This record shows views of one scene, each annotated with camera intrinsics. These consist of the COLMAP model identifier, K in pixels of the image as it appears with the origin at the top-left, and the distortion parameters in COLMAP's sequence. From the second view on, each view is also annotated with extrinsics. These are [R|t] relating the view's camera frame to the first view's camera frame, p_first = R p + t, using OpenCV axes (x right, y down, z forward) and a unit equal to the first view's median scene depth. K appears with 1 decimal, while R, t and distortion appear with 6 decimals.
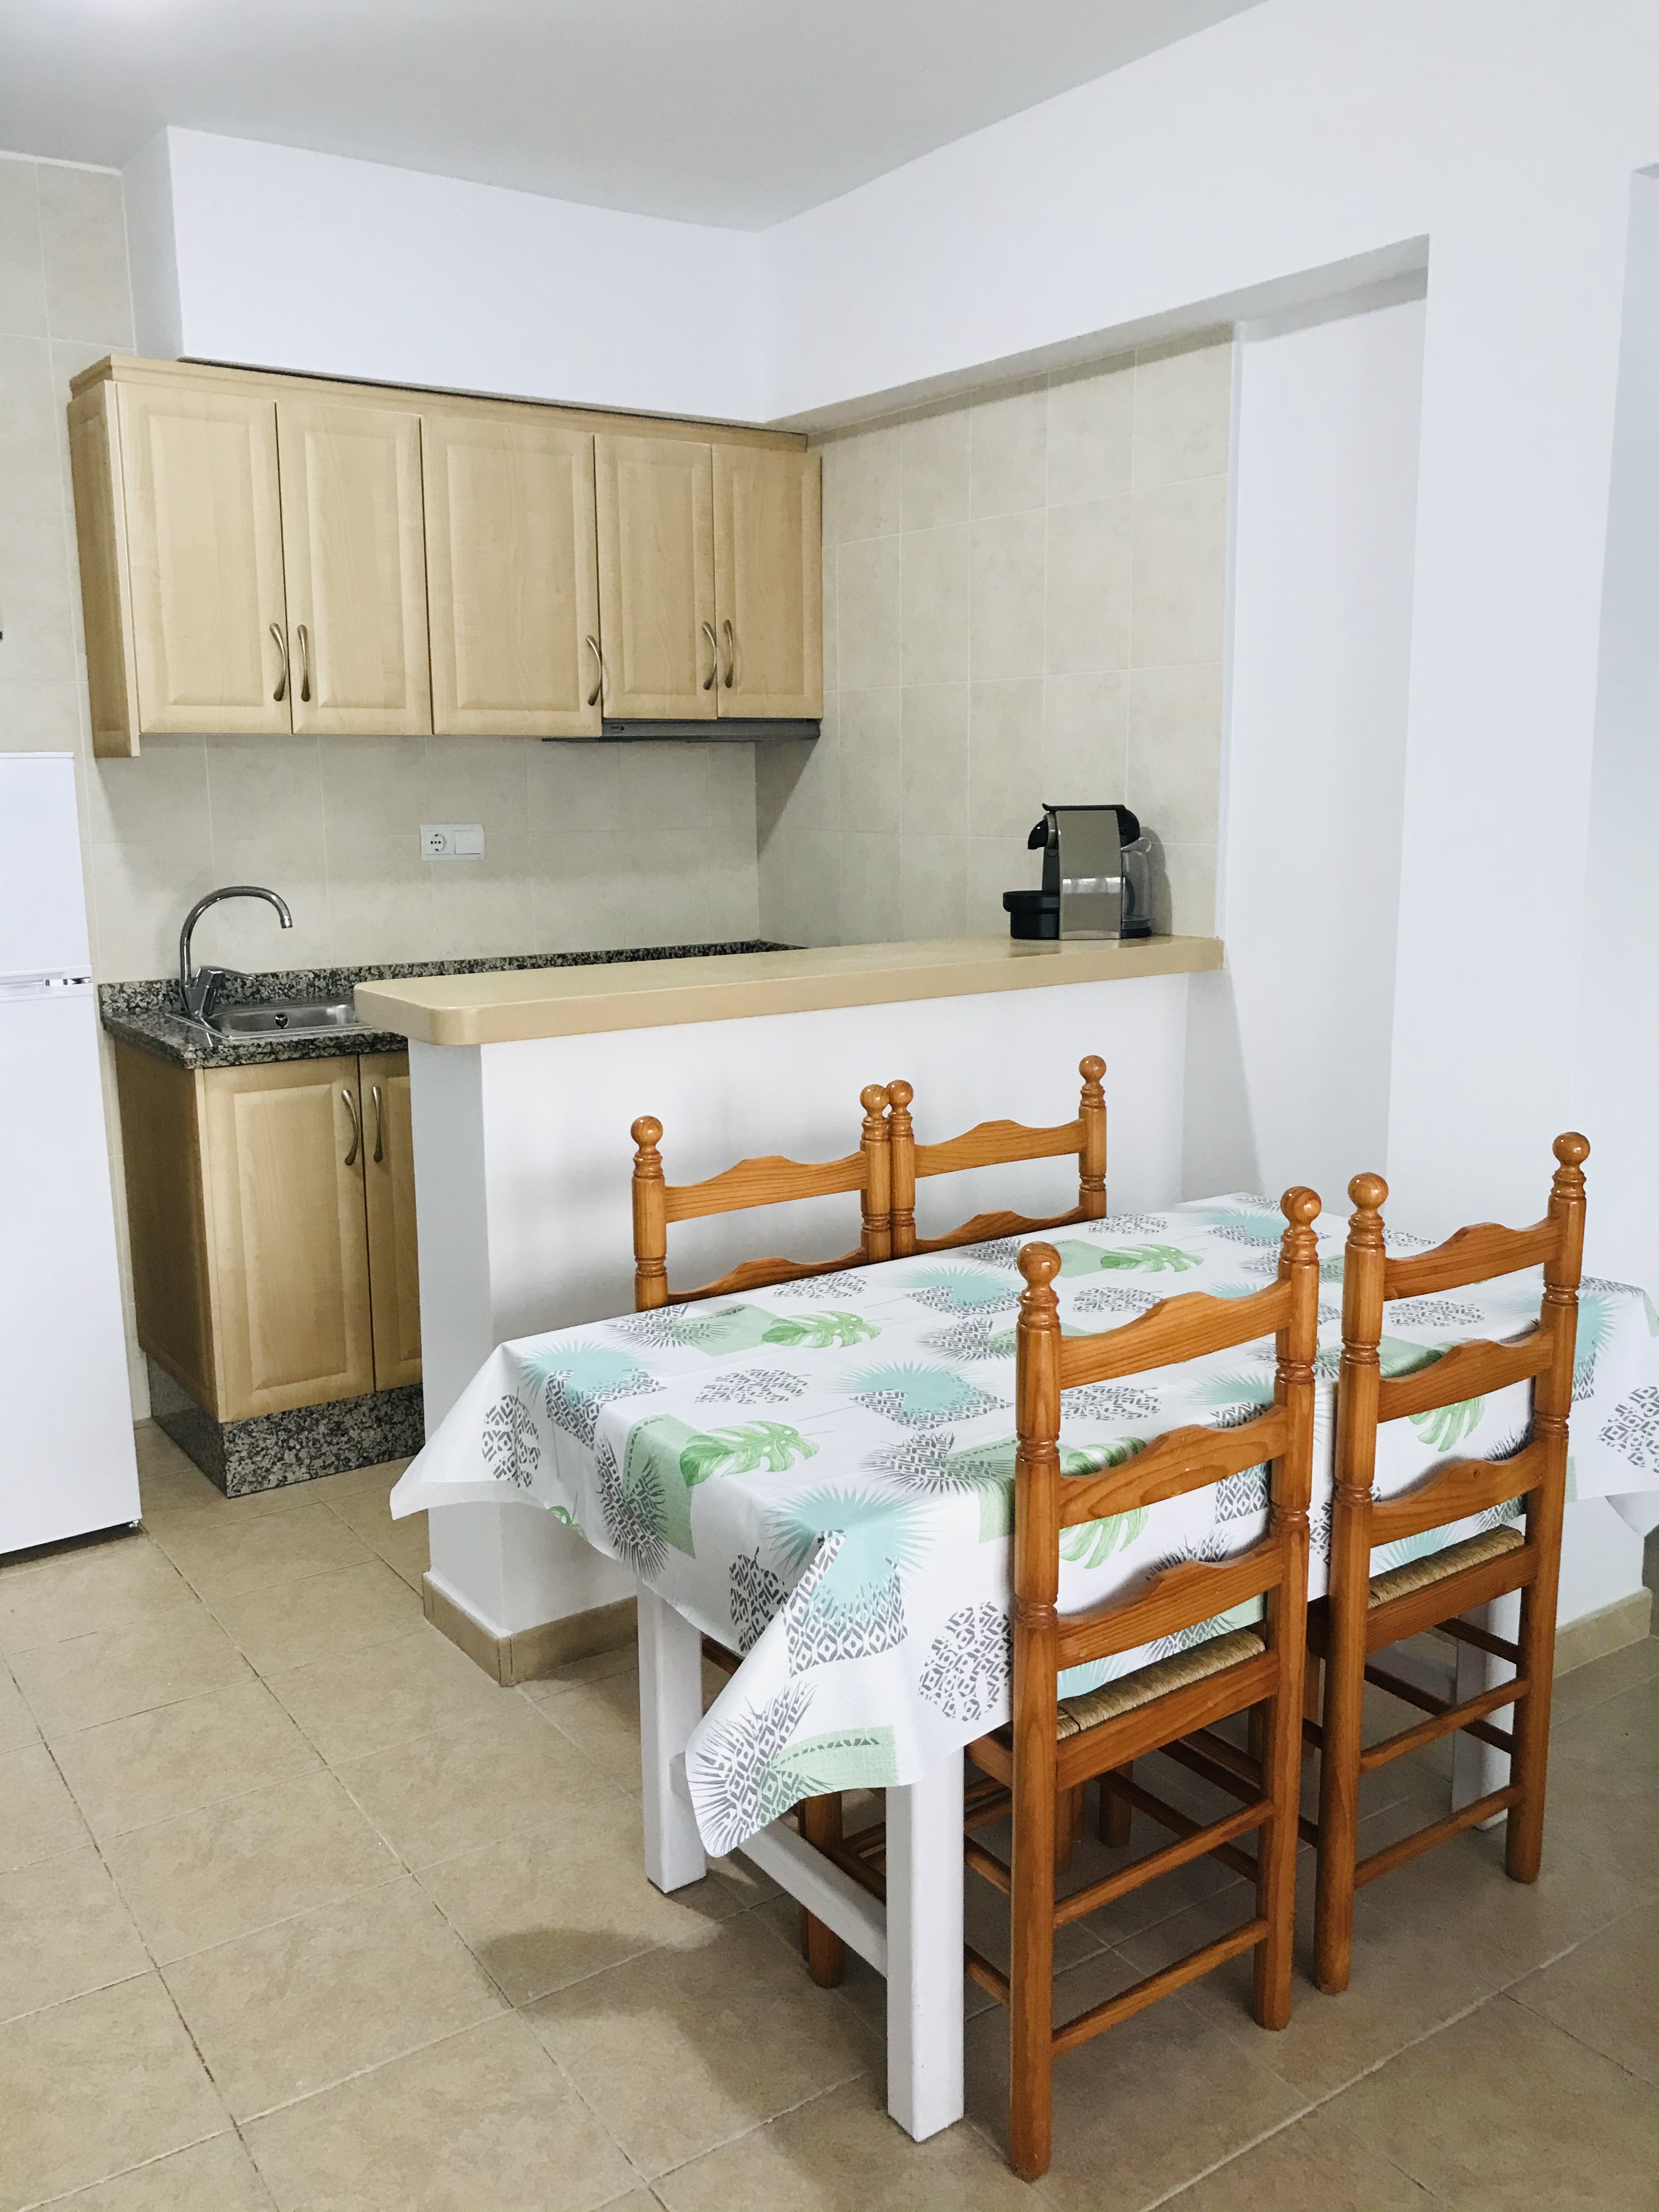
lens RADIAL K [[1806.2, 0, 829.5], [0, 1806.2, 1106.0], [0, 0, 1]] dist [0.009013, -0.002810]
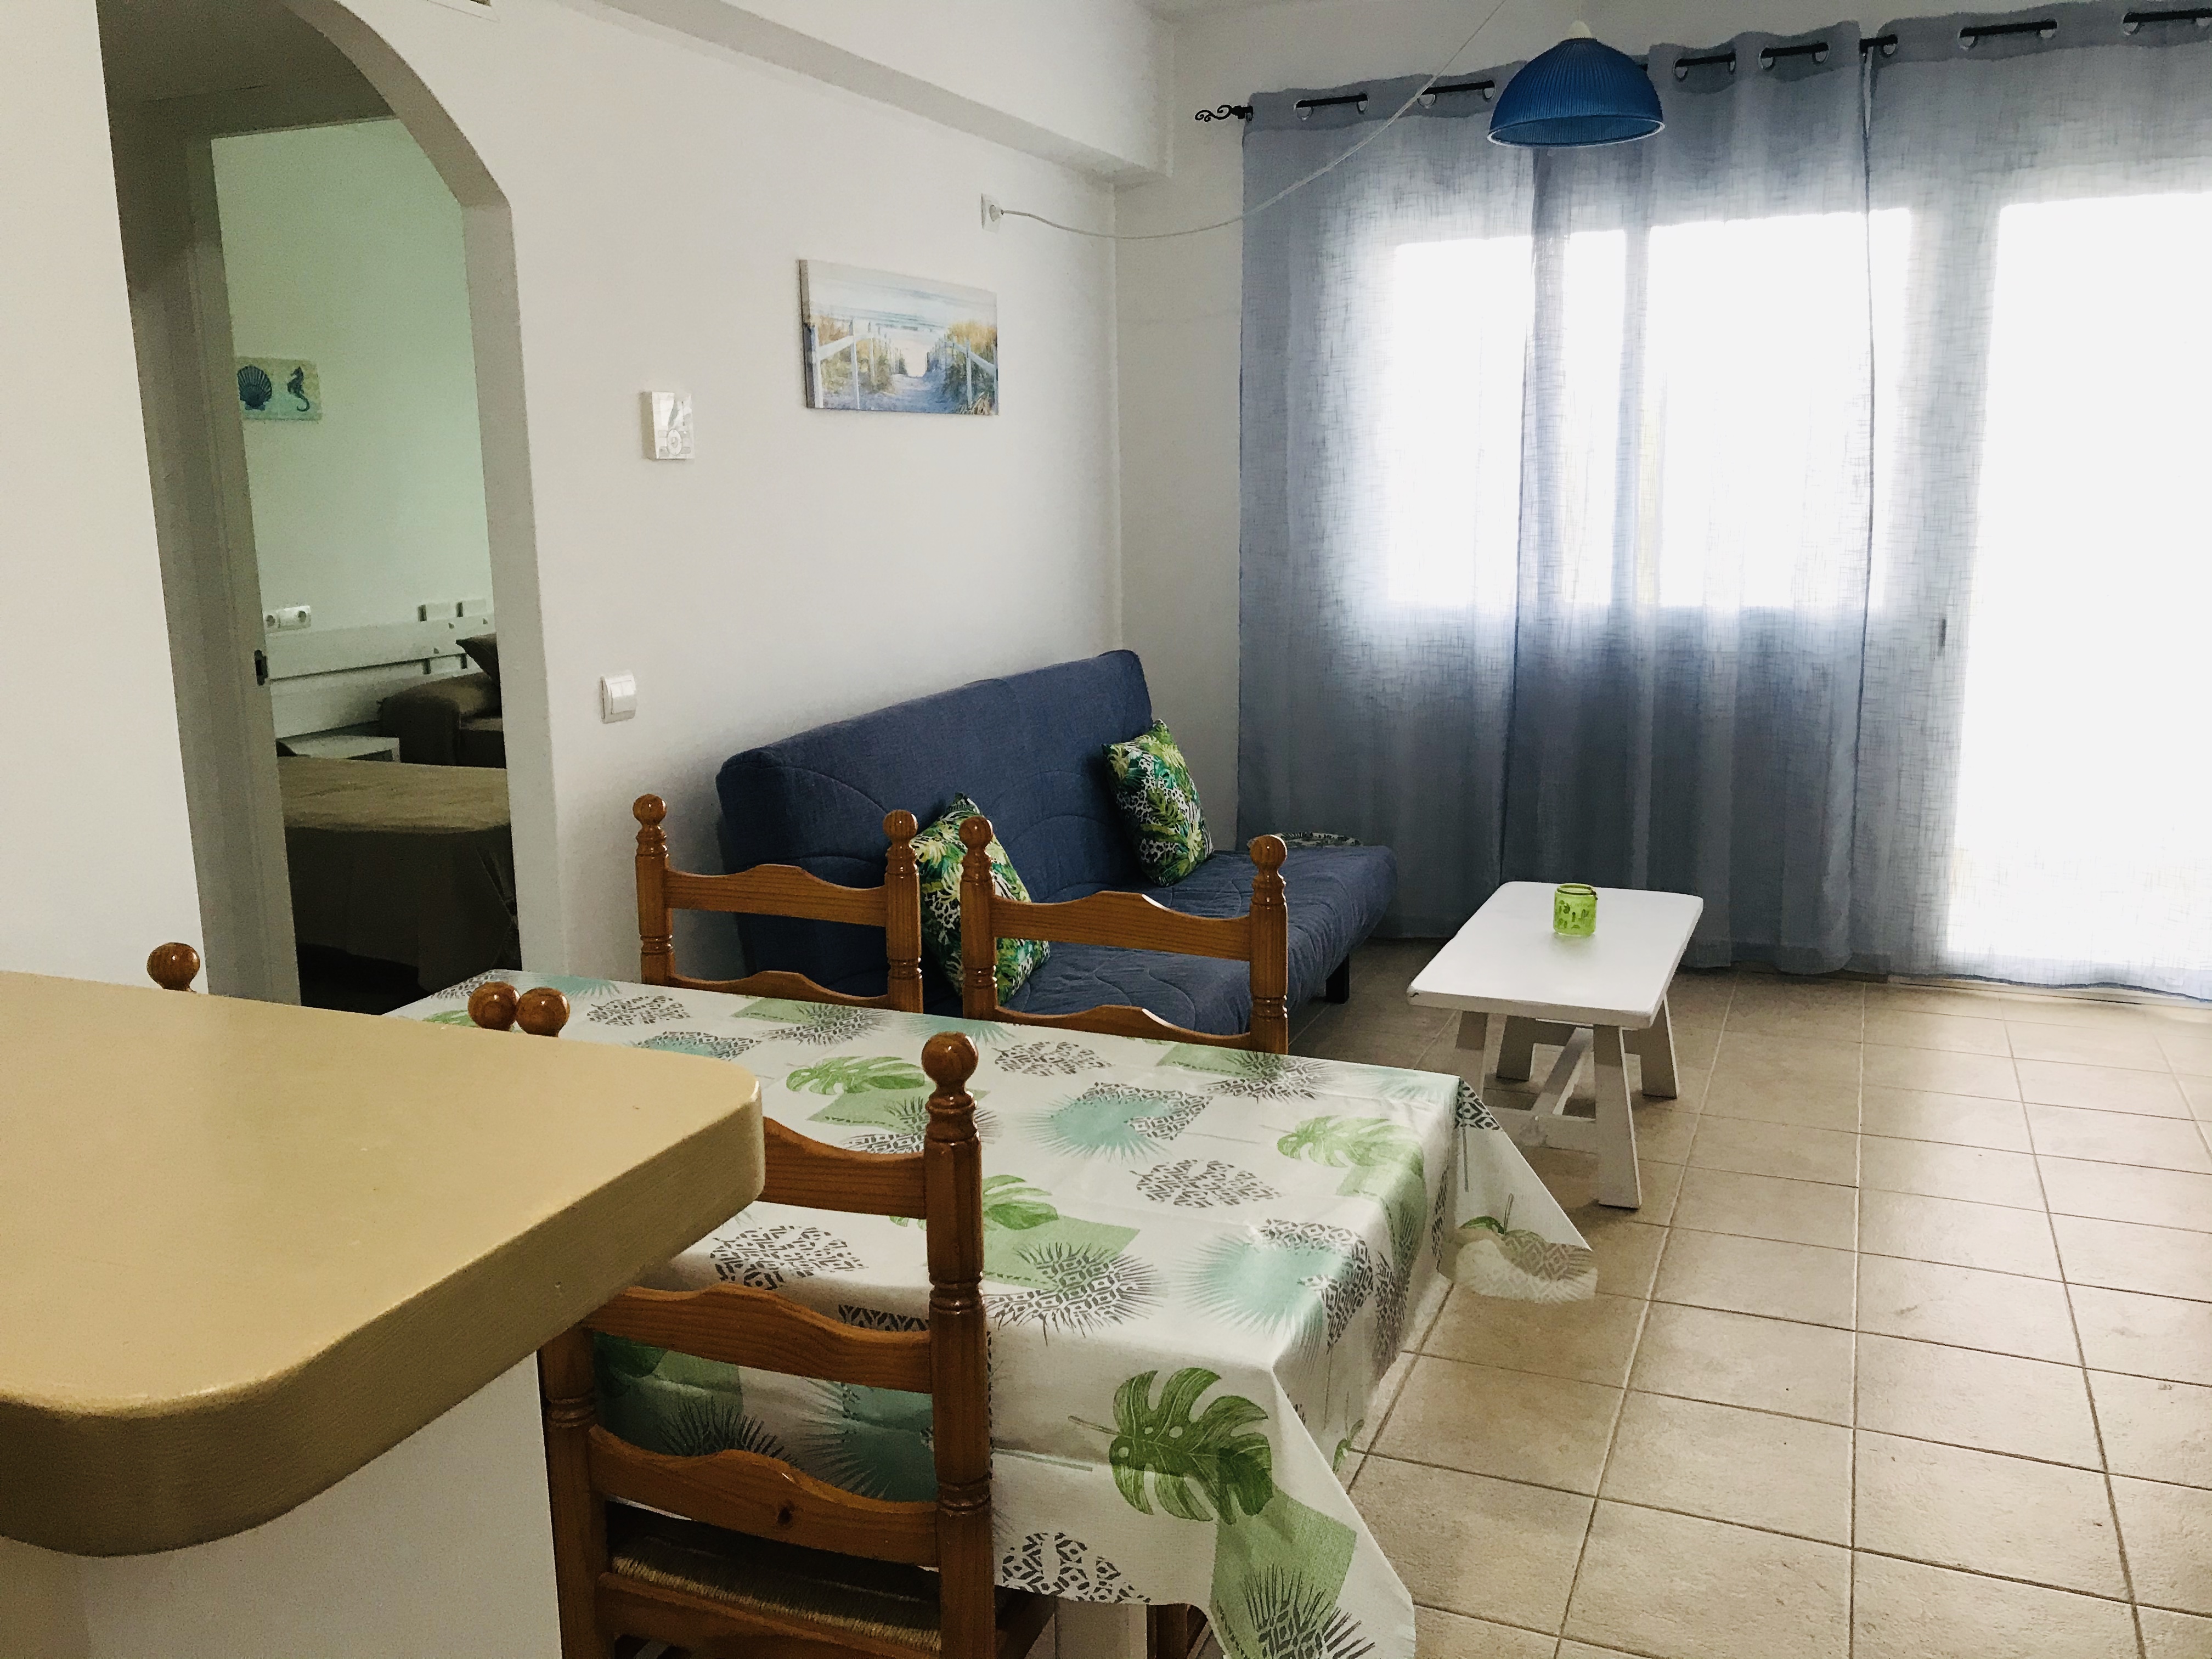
lens RADIAL K [[1813.3, 0, 1106.0], [0, 1813.3, 829.5], [0, 0, 1]] dist [0.064912, -0.173198]
pose [[-0.536667, -0.151462, 0.830089, -0.650930], [0.179253, 0.940838, 0.287561, -0.230044], [-0.824534, 0.303121, -0.477767, 1.318392]]
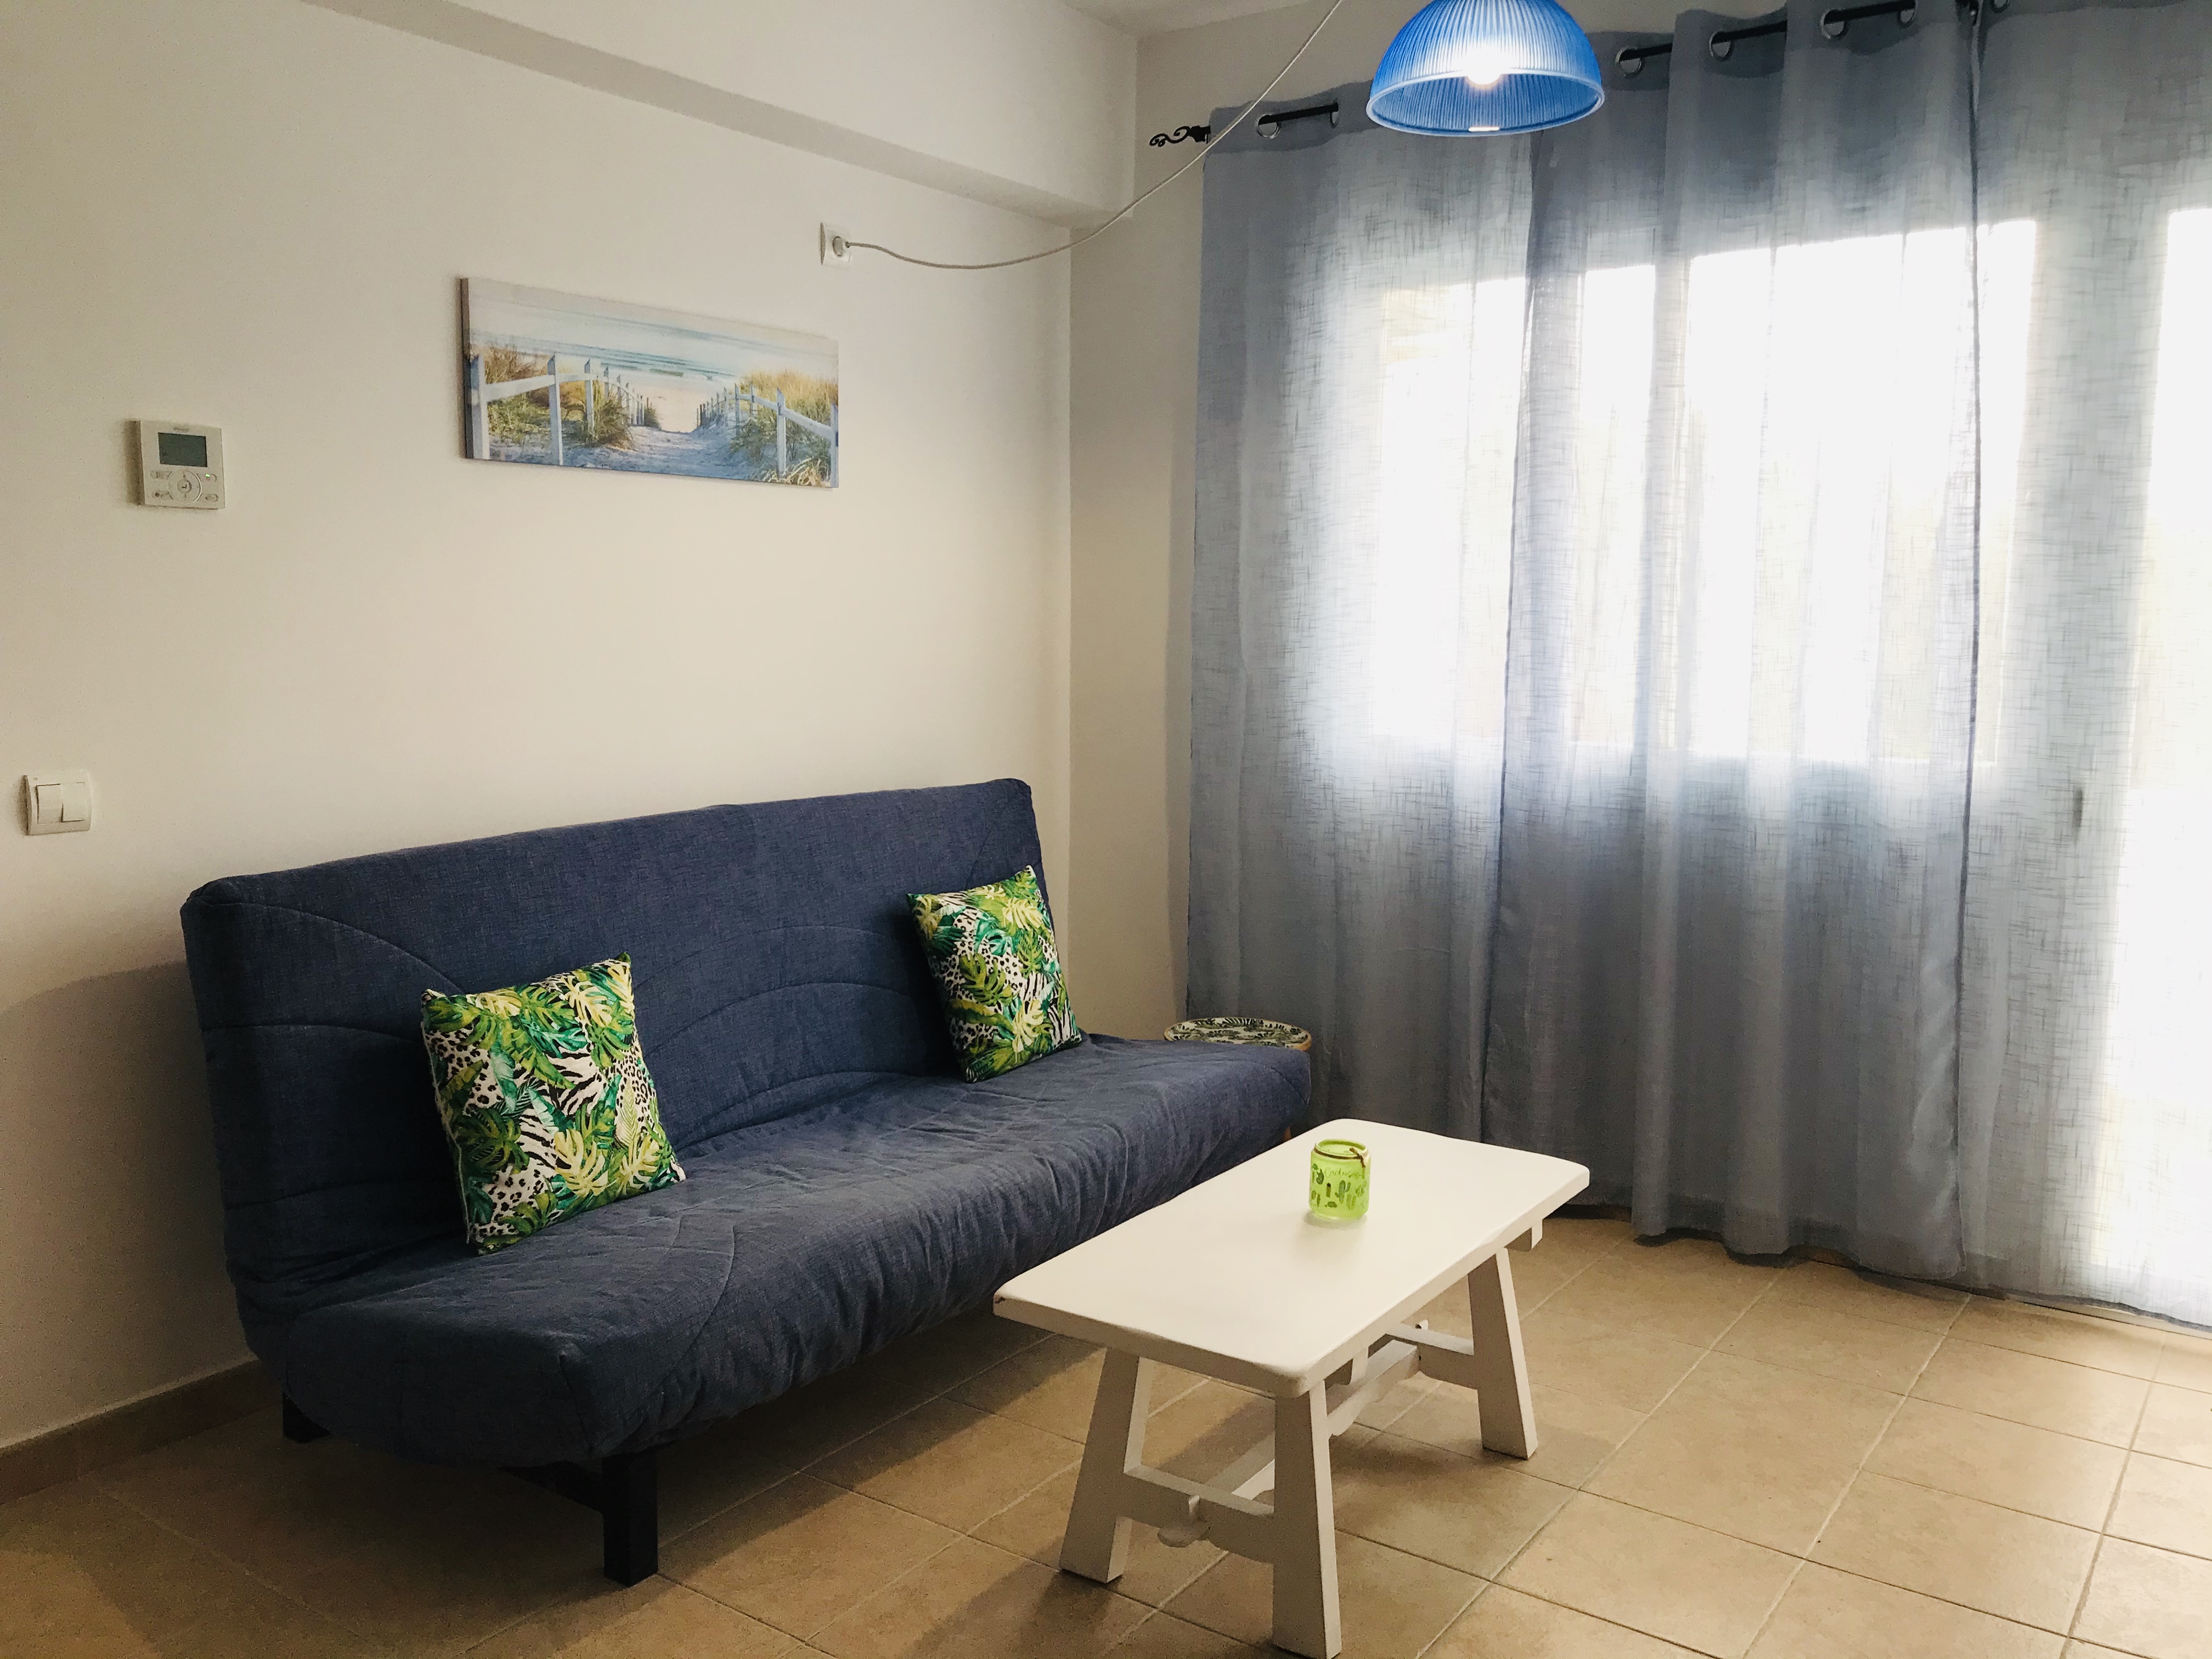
lens RADIAL K [[1827.1, 0, 1098.2], [0, 1827.1, 822.1], [0, 0, 1]] dist [0.077330, -0.166652]
pose [[-0.340279, -0.110576, 0.933800, -0.511156], [0.171354, 0.969142, 0.177203, -0.053077], [-0.924580, 0.220309, -0.310831, 0.640587]]
